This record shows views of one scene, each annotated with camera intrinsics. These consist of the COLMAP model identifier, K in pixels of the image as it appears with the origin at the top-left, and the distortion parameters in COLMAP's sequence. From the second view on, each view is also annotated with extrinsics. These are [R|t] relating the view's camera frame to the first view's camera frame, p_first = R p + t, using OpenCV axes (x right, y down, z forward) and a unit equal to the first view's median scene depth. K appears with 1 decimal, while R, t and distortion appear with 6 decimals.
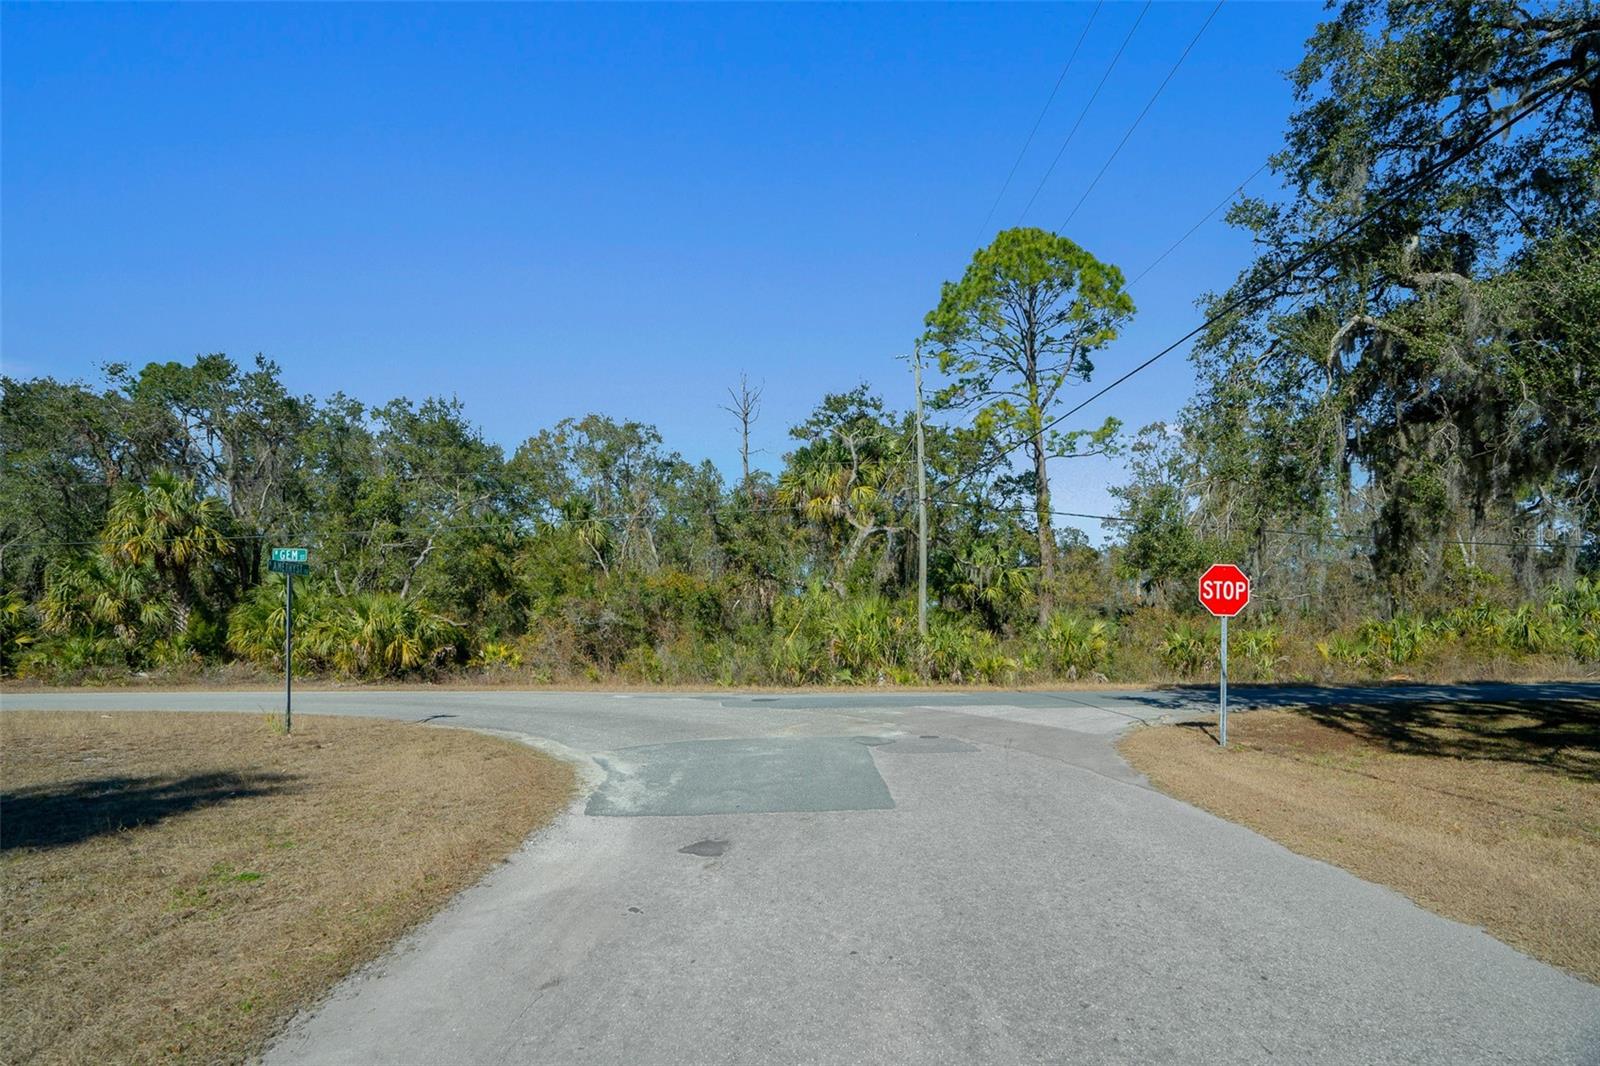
lens RADIAL K [[764.5, 0, 768.4], [0, 764.5, 530.5], [0, 0, 1]] dist [-0.042973, 0.021487]
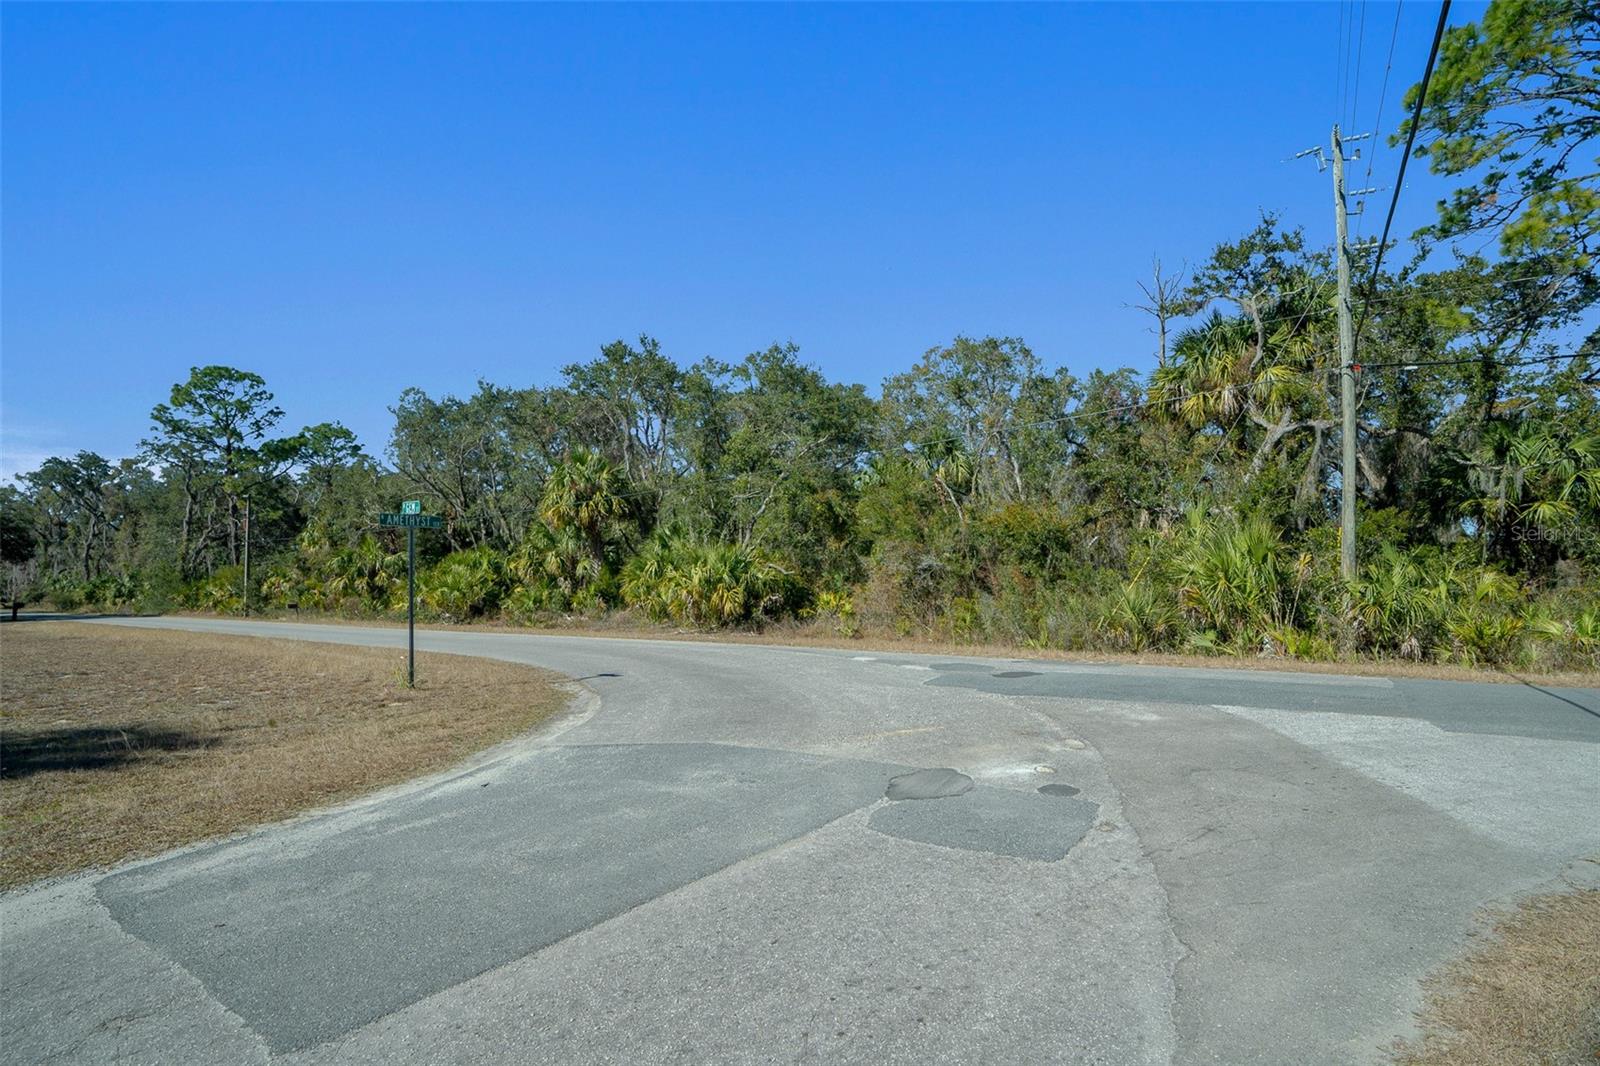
lens RADIAL K [[764.5, 0, 768.4], [0, 764.5, 530.5], [0, 0, 1]] dist [-0.042973, 0.021487]
pose [[0.834459, -0.043249, -0.549370, 0.107575], [0.083889, 0.995266, 0.049070, 0.018060], [0.544647, -0.087033, 0.834137, 0.162335]]
